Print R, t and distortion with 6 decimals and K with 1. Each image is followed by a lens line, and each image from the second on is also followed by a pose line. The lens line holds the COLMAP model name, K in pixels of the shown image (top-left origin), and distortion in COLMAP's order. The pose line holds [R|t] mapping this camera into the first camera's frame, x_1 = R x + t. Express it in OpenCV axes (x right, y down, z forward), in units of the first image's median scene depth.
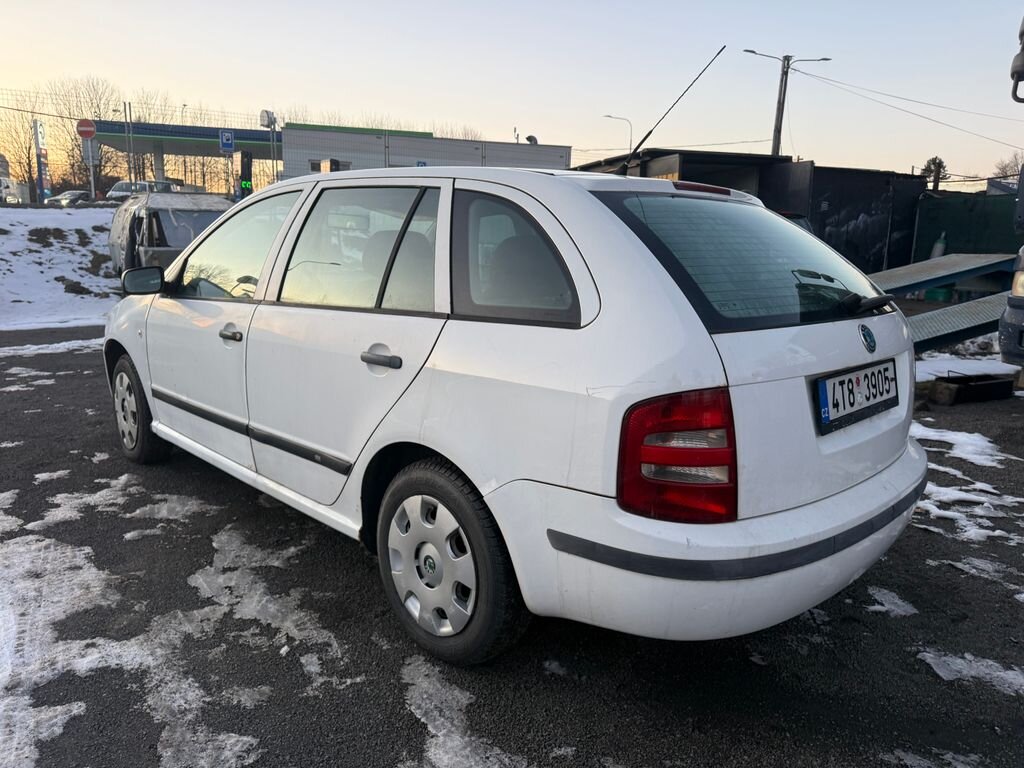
lens RADIAL K [[724.6, 0, 513.5], [0, 724.6, 384.3], [0, 0, 1]] dist [0.013856, -0.024686]
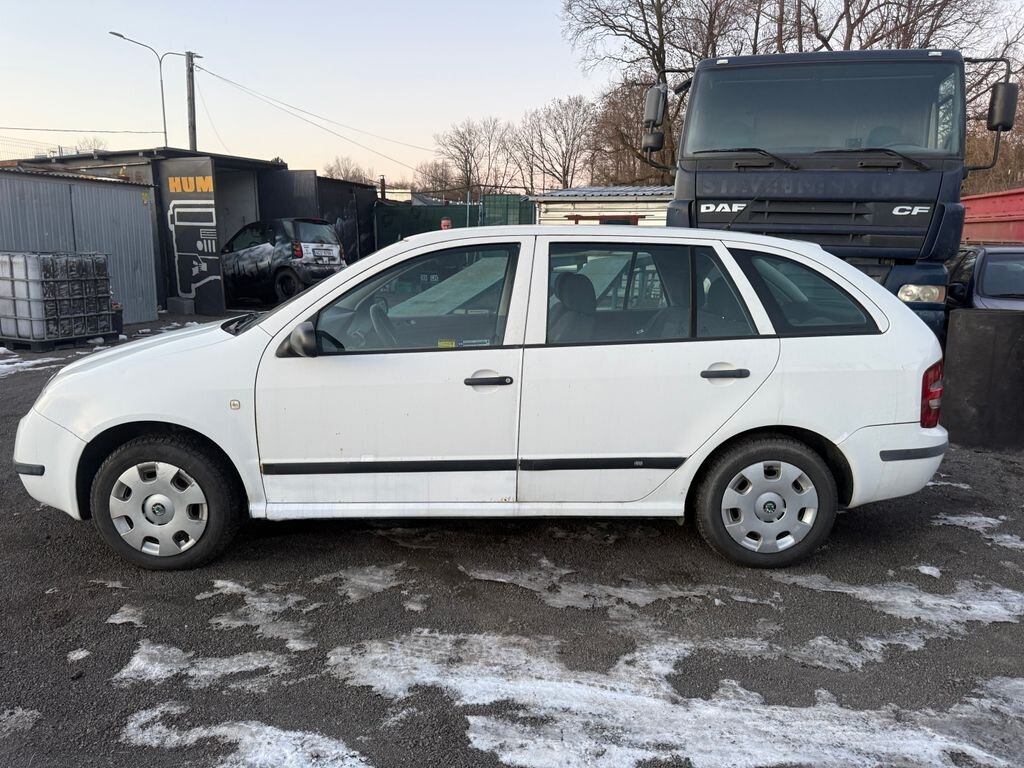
lens RADIAL K [[724.6, 0, 507.3], [0, 724.6, 382.8], [0, 0, 1]] dist [0.013856, -0.024686]
pose [[0.684584, -0.146093, 0.714144, -1.337488], [0.141047, 0.987743, 0.066854, -0.154162], [-0.715157, 0.054961, 0.696799, 0.306622]]
